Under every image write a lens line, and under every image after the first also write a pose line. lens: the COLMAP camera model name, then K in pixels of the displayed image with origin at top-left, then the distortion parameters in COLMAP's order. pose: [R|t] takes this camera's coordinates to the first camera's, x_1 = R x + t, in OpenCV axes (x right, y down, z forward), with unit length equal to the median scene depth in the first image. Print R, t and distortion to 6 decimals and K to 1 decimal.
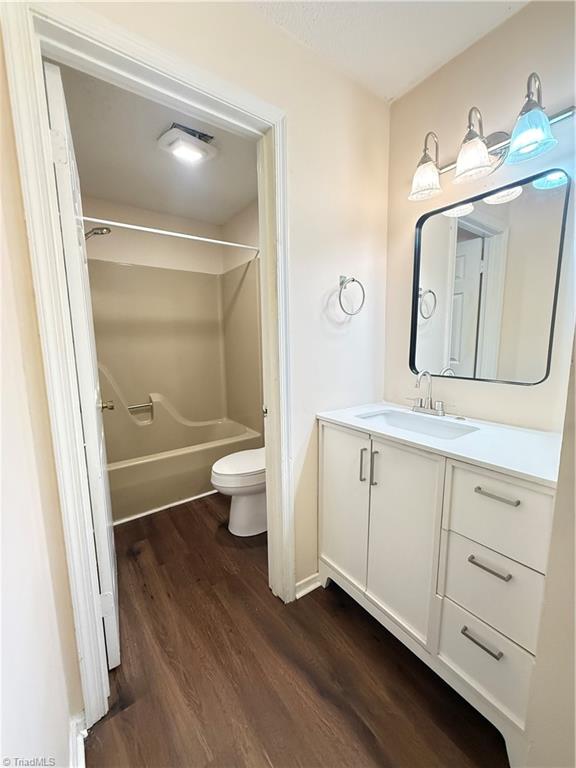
lens RADIAL K [[307.7, 0, 288.2], [0, 307.7, 383.7], [0, 0, 1]] dist [0.000524, -0.000110]
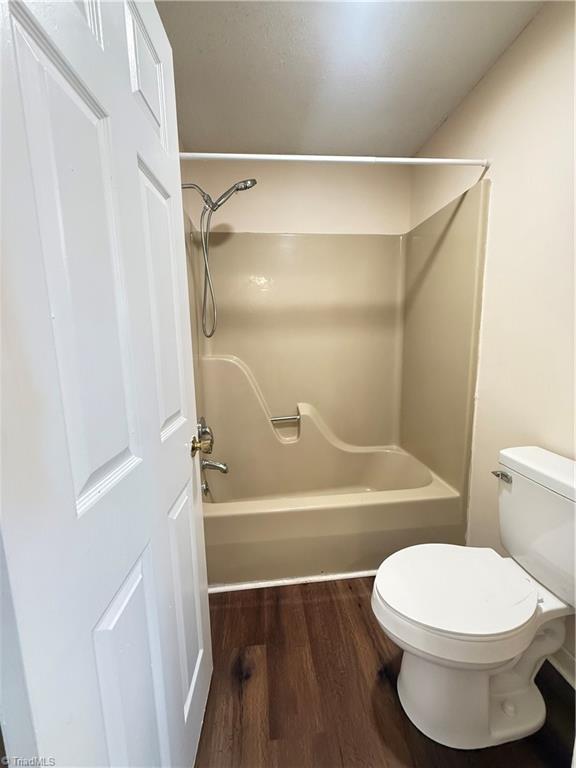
lens RADIAL K [[307.7, 0, 291.1], [0, 307.7, 379.7], [0, 0, 1]] dist [0.000524, -0.000110]
pose [[0.871225, 0.070678, -0.485769, -0.100517], [-0.061683, 0.997499, 0.034504, -0.053096], [0.486993, -0.000096, 0.873406, 0.336459]]
